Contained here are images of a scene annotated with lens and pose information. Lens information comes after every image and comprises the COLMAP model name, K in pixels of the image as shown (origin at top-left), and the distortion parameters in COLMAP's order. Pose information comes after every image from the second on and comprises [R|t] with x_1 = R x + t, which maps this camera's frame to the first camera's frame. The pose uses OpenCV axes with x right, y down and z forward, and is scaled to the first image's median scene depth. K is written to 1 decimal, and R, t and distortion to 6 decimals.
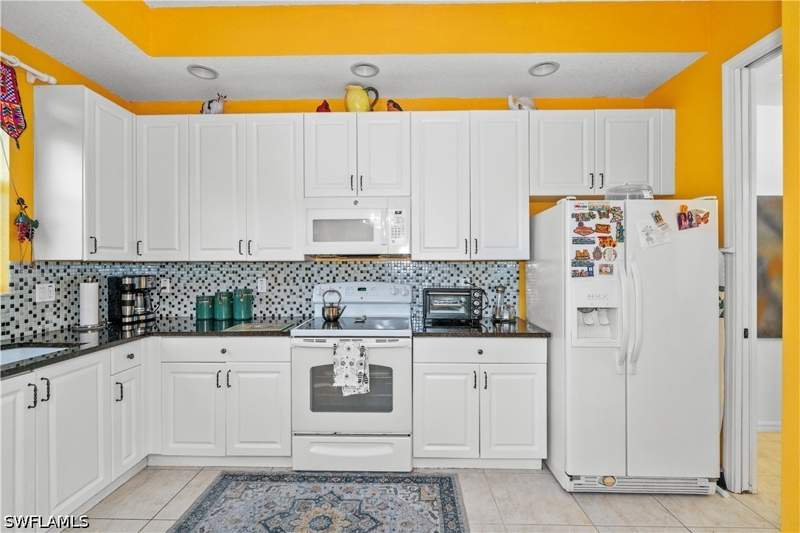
lens RADIAL K [[360.6, 0, 400.0], [0, 360.6, 266.5], [0, 0, 1]] dist [0.000123, -0.000057]
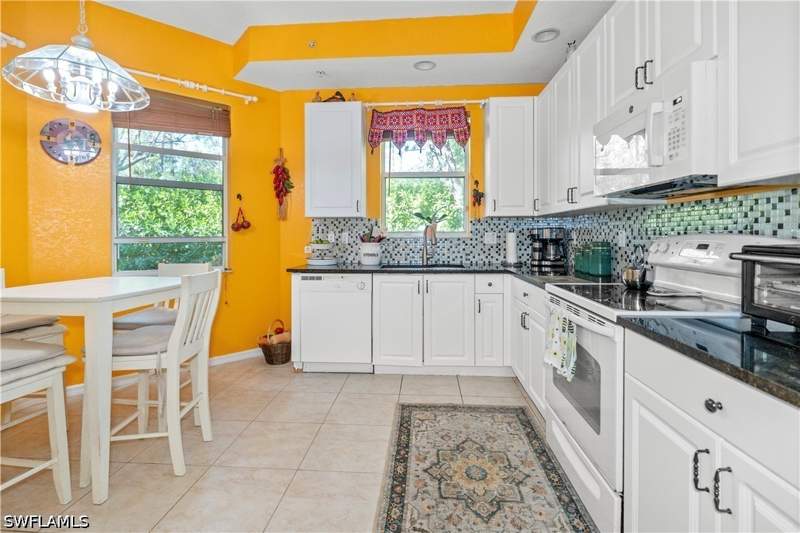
lens RADIAL K [[369.1, 0, 399.5], [0, 369.1, 239.1], [0, 0, 1]] dist [-0.000172, 0.000041]
pose [[-0.050454, 0.014904, -0.998615, 0.641859], [0.000061, 0.999889, 0.014920, 0.053718], [0.998726, 0.000692, -0.050450, 0.698604]]
